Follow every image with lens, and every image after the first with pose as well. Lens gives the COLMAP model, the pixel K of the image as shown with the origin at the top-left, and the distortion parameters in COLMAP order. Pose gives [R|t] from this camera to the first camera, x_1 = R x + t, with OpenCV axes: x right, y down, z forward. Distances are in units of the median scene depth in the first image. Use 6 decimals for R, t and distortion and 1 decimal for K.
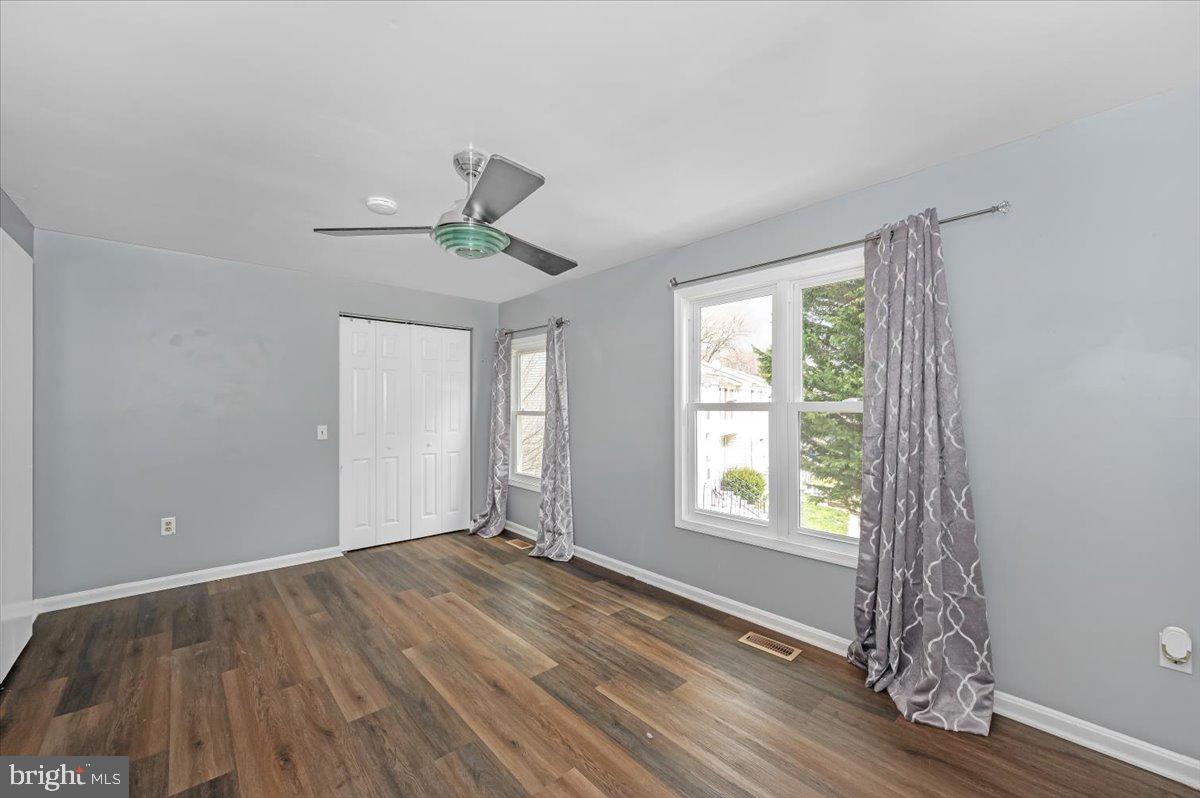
lens RADIAL K [[475.3, 0, 606.4], [0, 475.3, 408.8], [0, 0, 1]] dist [-0.001715, 0.000857]
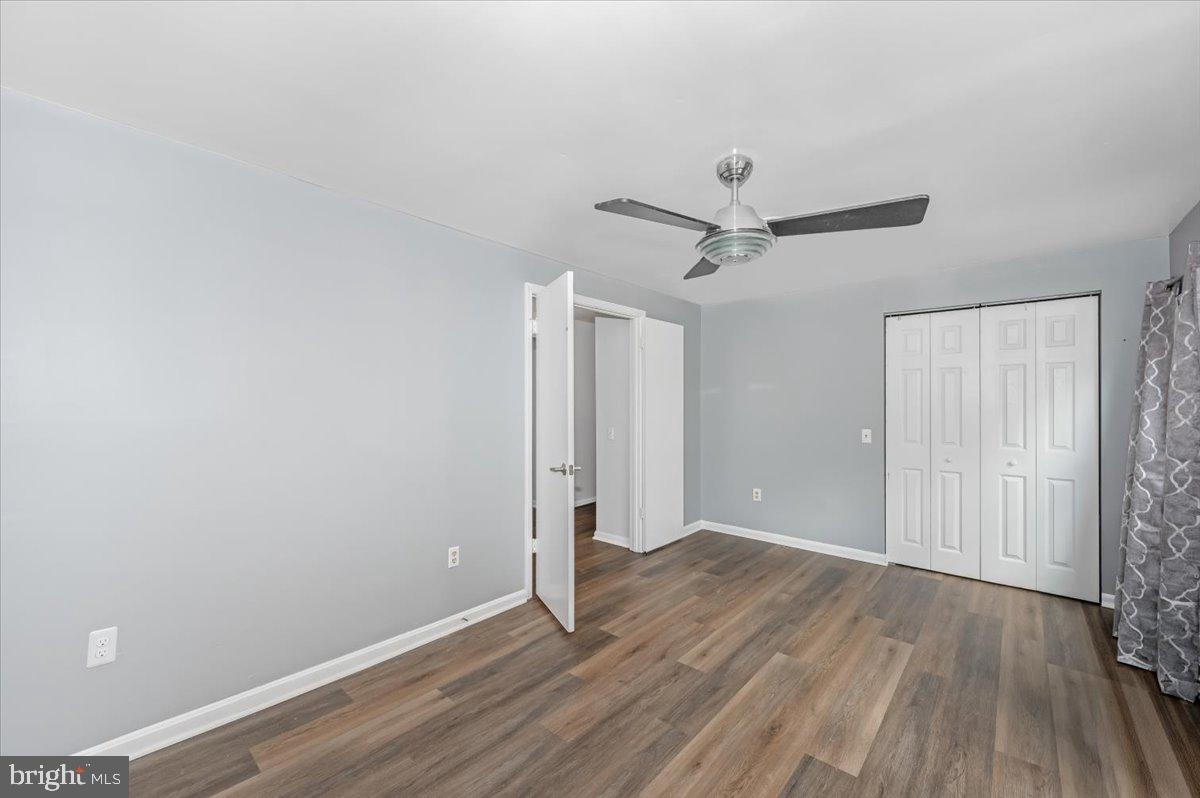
lens RADIAL K [[475.3, 0, 598.4], [0, 475.3, 401.3], [0, 0, 1]] dist [-0.001715, 0.000857]
pose [[0.109525, -0.003068, -0.993979, 0.488622], [-0.012189, 0.999916, -0.004429, -0.018061], [0.993909, 0.012600, 0.109478, 0.449484]]
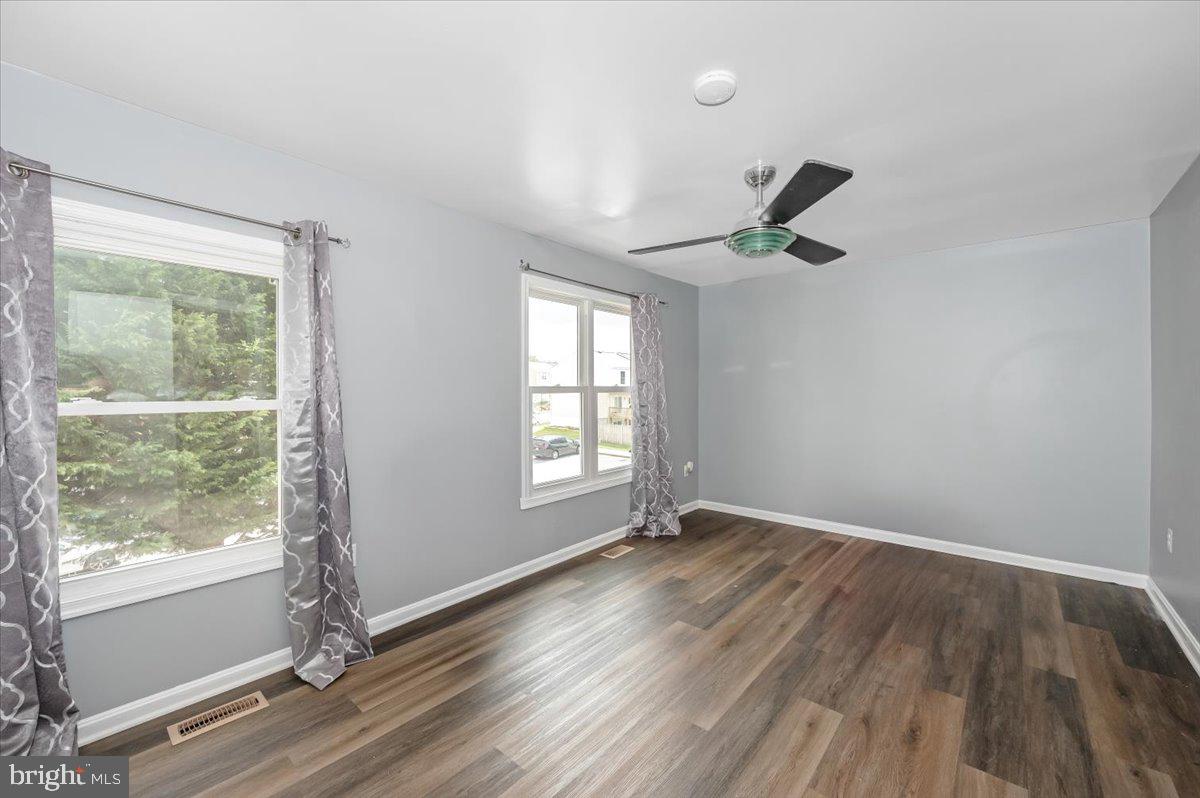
lens RADIAL K [[475.3, 0, 598.4], [0, 475.3, 389.6], [0, 0, 1]] dist [-0.001715, 0.000857]
pose [[-0.118787, -0.001215, 0.992919, -1.007629], [0.010041, 0.999947, 0.002425, -0.005660], [-0.992869, 0.010258, -0.118768, 1.119331]]
